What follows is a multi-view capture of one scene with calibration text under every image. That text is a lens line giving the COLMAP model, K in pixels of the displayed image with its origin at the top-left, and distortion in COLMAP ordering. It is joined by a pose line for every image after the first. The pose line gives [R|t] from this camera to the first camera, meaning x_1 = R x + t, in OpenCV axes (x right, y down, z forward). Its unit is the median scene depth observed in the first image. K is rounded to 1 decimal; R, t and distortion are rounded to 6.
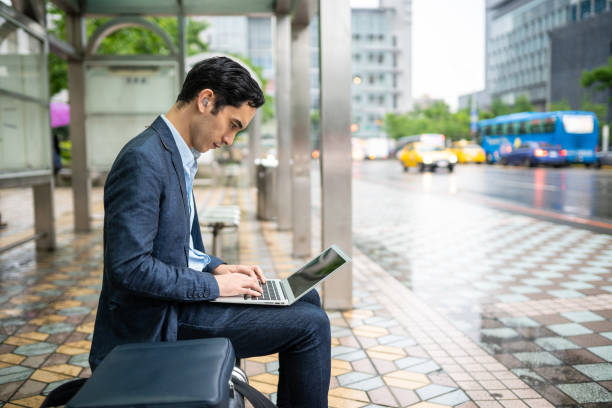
lens RADIAL K [[582.2, 0, 306.0], [0, 582.2, 204.0], [0, 0, 1]] dist [-0.025540, 0.002817]
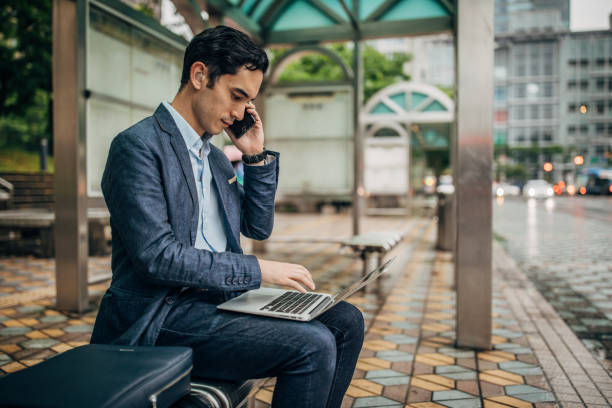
lens RADIAL K [[578.4, 0, 306.0], [0, 578.4, 204.0], [0, 0, 1]] dist [0.000085, -0.003425]
pose [[0.935125, 0.020325, -0.353735, 0.061150], [-0.041262, 0.997808, -0.051745, 0.012371], [0.351908, 0.062984, 0.933913, 0.054369]]
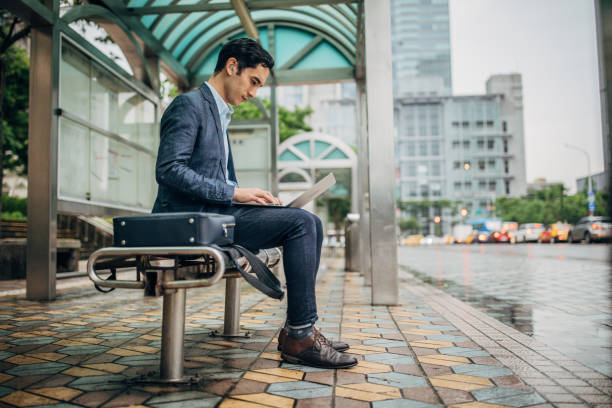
lens RADIAL K [[584.8, 0, 306.0], [0, 584.8, 204.0], [0, 0, 1]] dist [-0.005241, -0.005580]
pose [[0.982182, -0.015461, -0.187297, 0.059343], [-0.013717, 0.988055, -0.153492, 0.082362], [0.187433, 0.153326, 0.970237, -0.072013]]
